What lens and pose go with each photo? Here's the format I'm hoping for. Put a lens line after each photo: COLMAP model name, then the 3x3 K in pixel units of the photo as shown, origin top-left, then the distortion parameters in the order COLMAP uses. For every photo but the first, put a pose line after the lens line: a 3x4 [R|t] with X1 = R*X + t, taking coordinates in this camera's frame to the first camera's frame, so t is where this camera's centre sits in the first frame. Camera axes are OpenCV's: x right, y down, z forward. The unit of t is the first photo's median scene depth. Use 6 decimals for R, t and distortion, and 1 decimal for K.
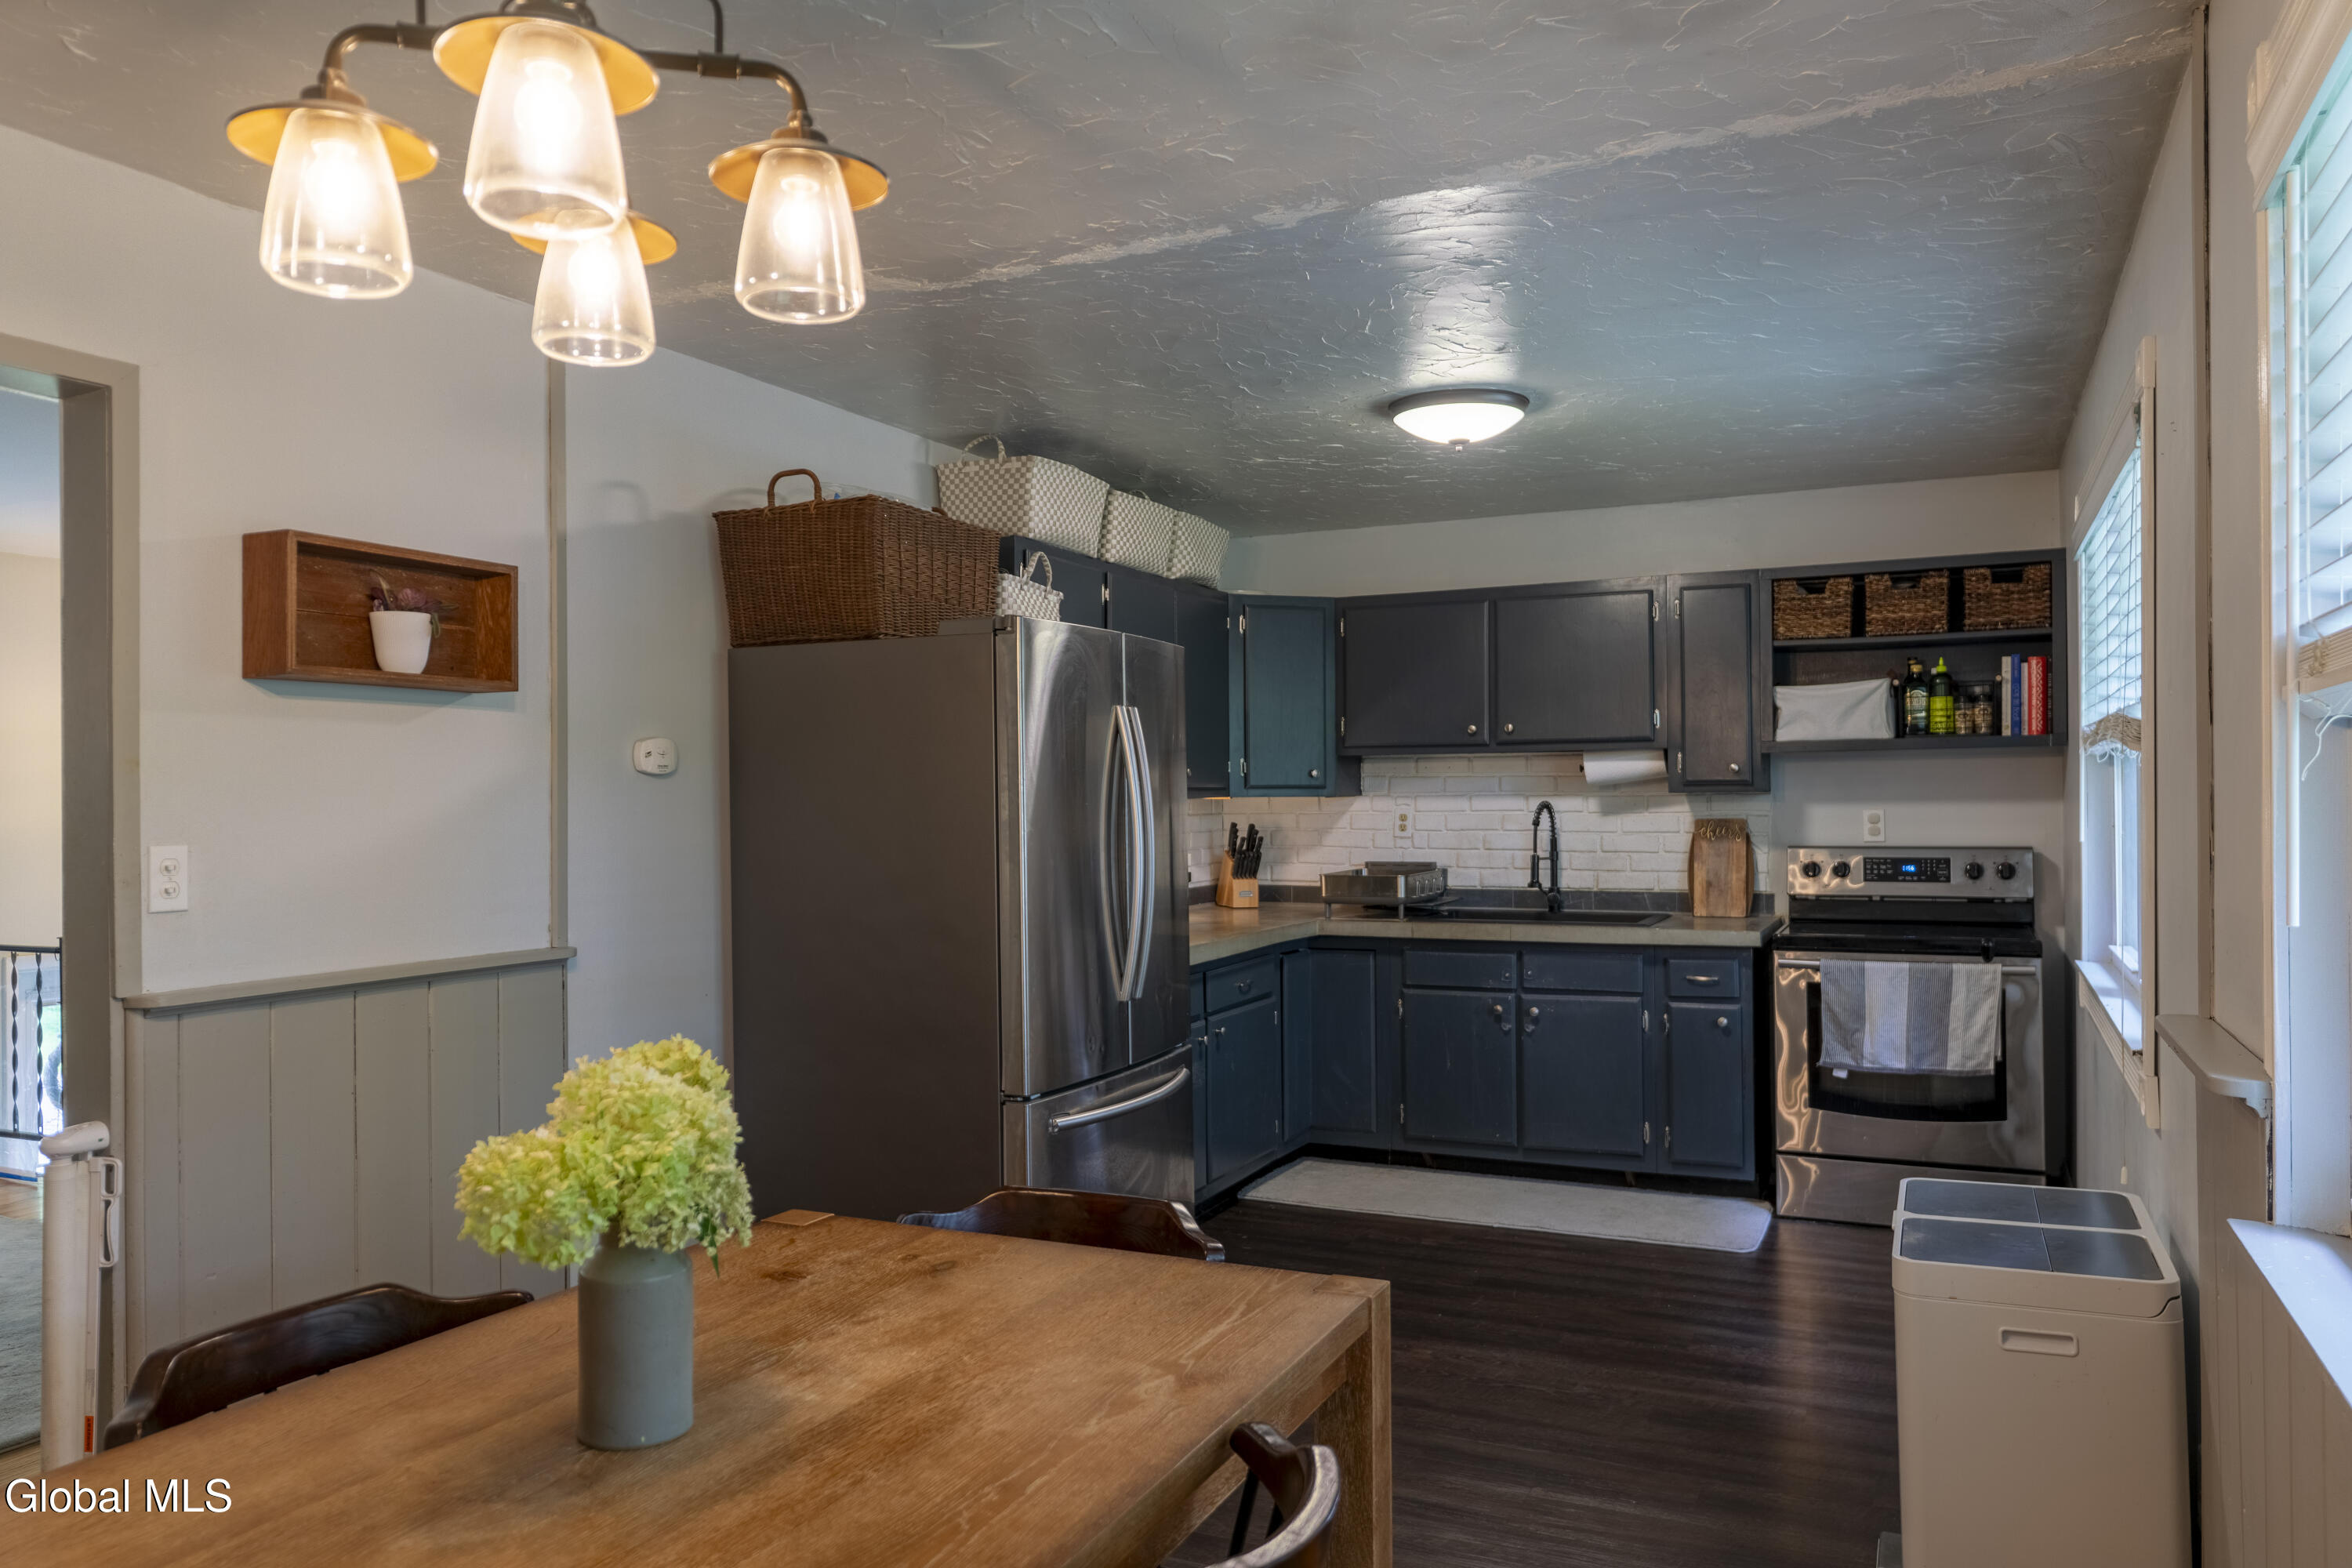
lens RADIAL K [[1618.9, 0, 1176.0], [0, 1618.9, 784.0], [0, 0, 1]] dist [0.003547, 0.004610]
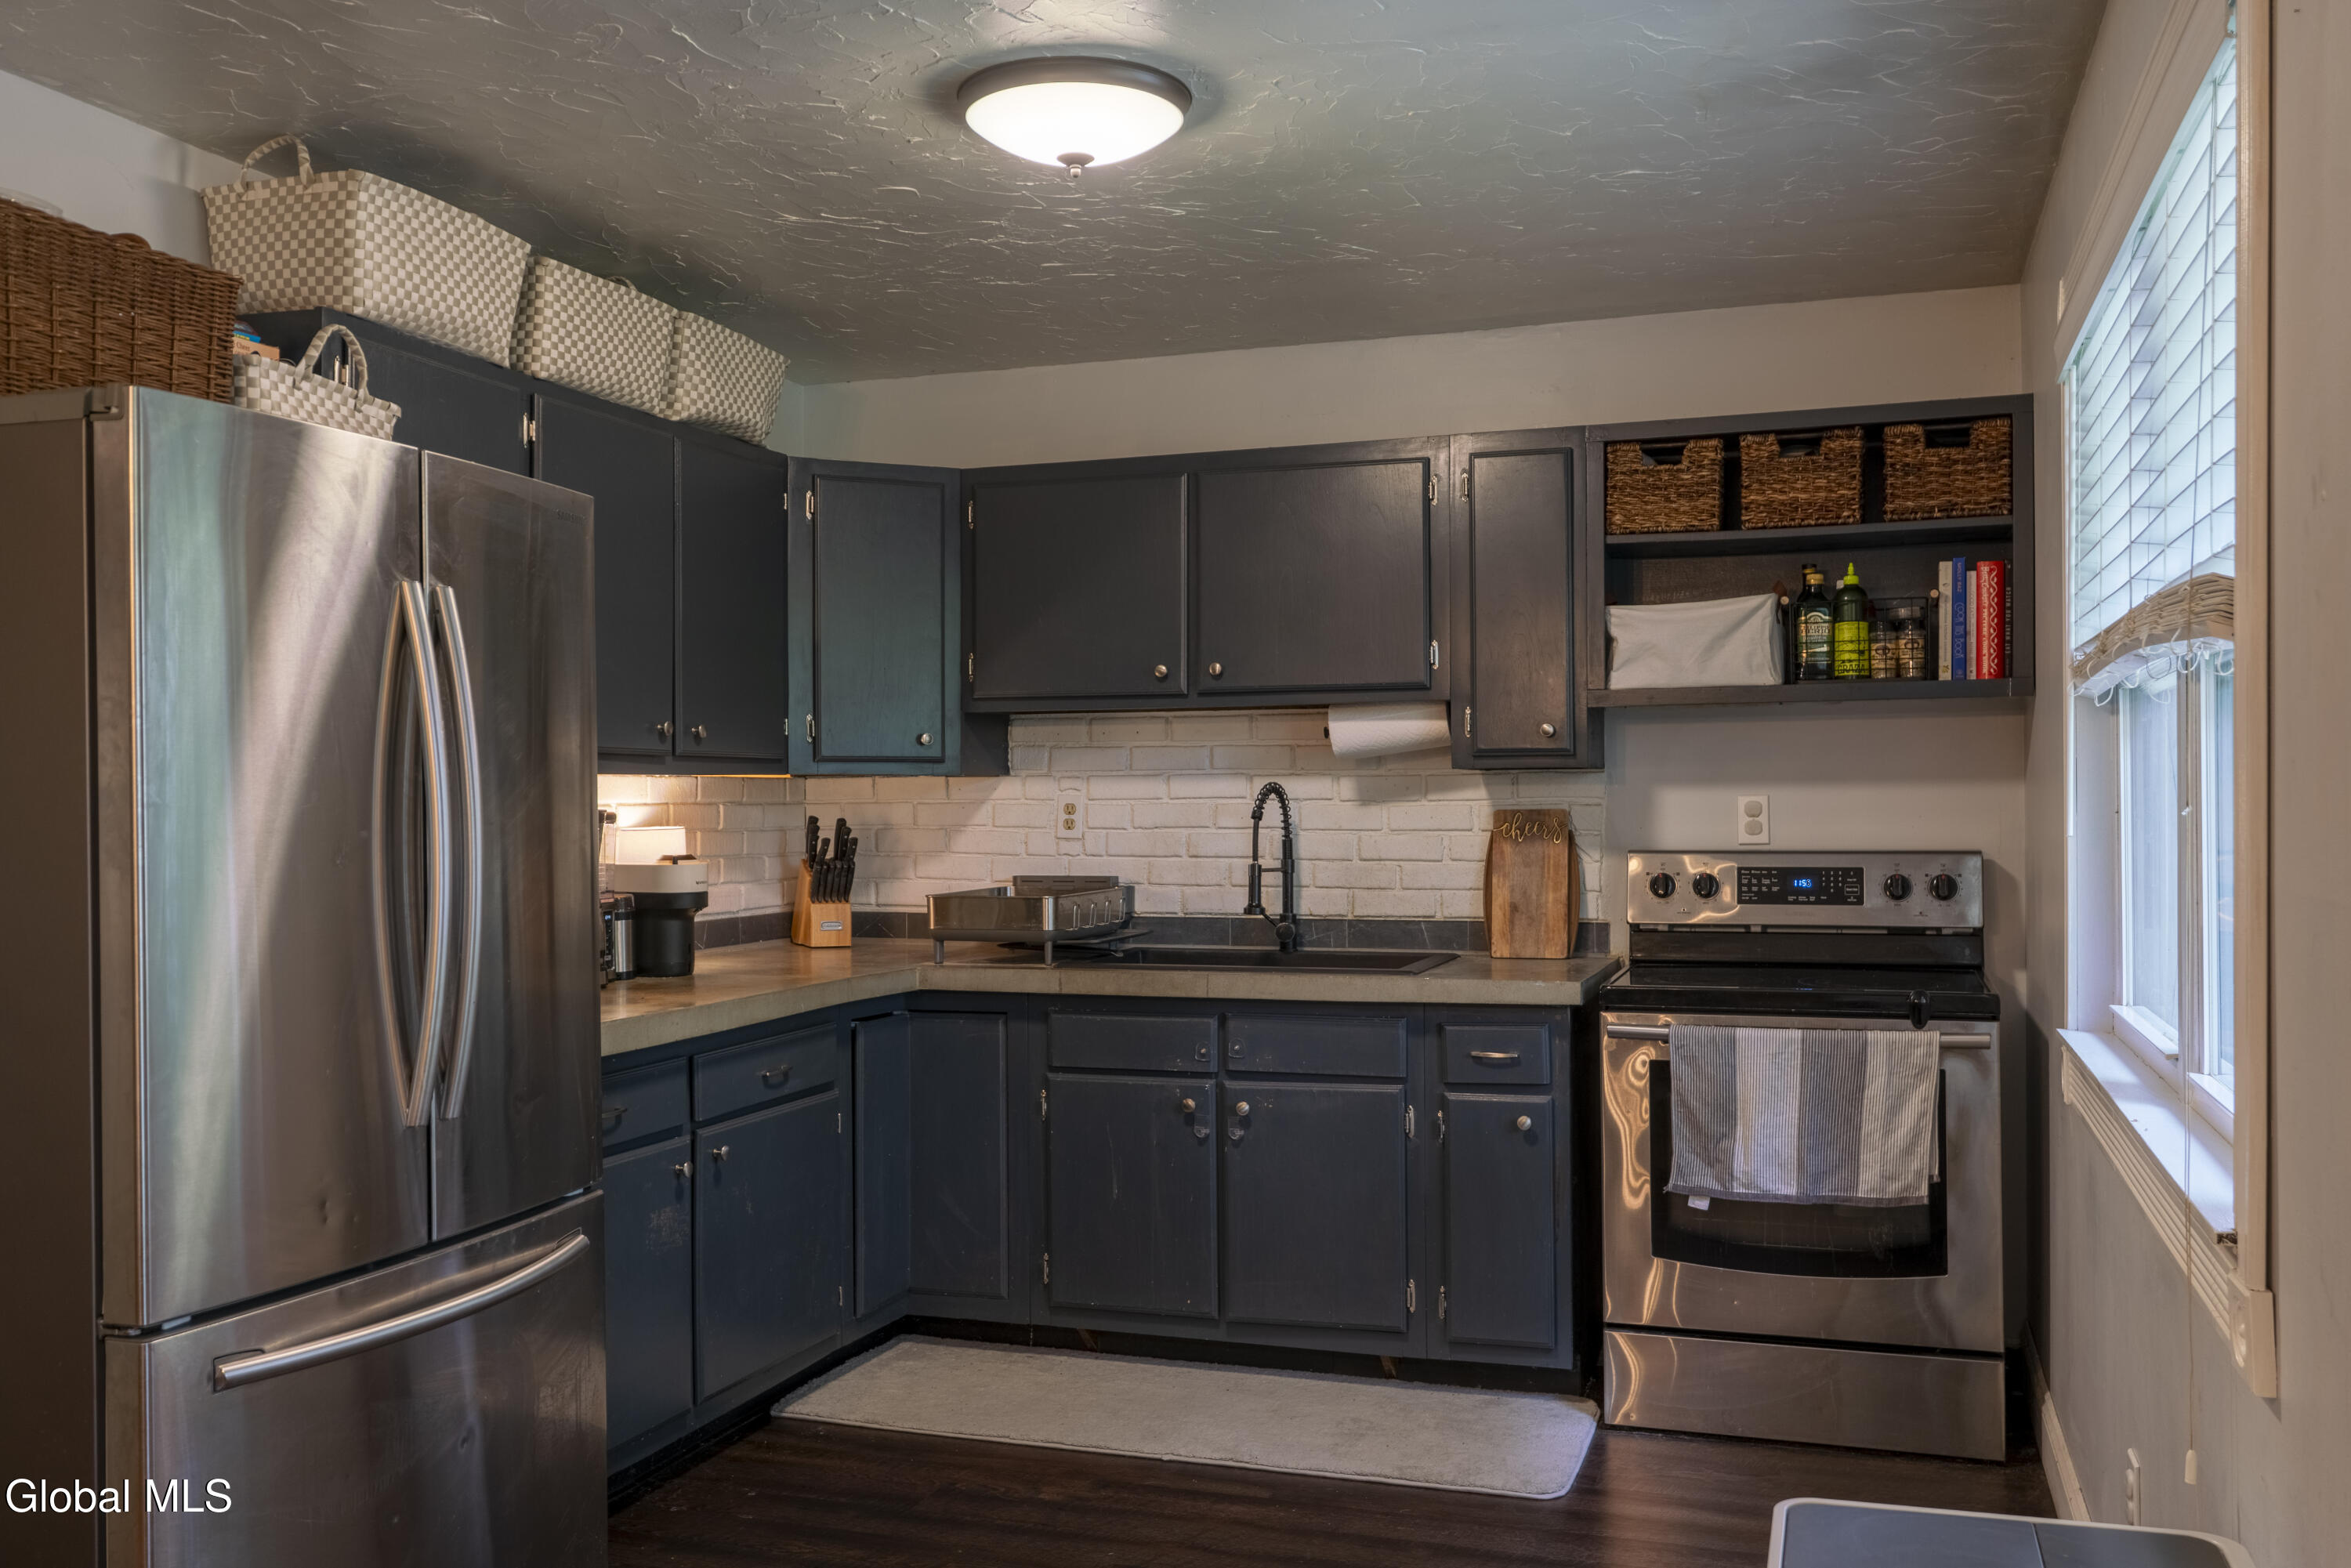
lens RADIAL K [[1993.3, 0, 1175.5], [0, 1993.3, 784.0], [0, 0, 1]] dist [0.011349, 0.000755]
pose [[0.993136, 0.004165, 0.116893, 0.104229], [-0.003926, 0.999990, -0.002275, 0.014613], [-0.116901, 0.001800, 0.993142, 0.224530]]
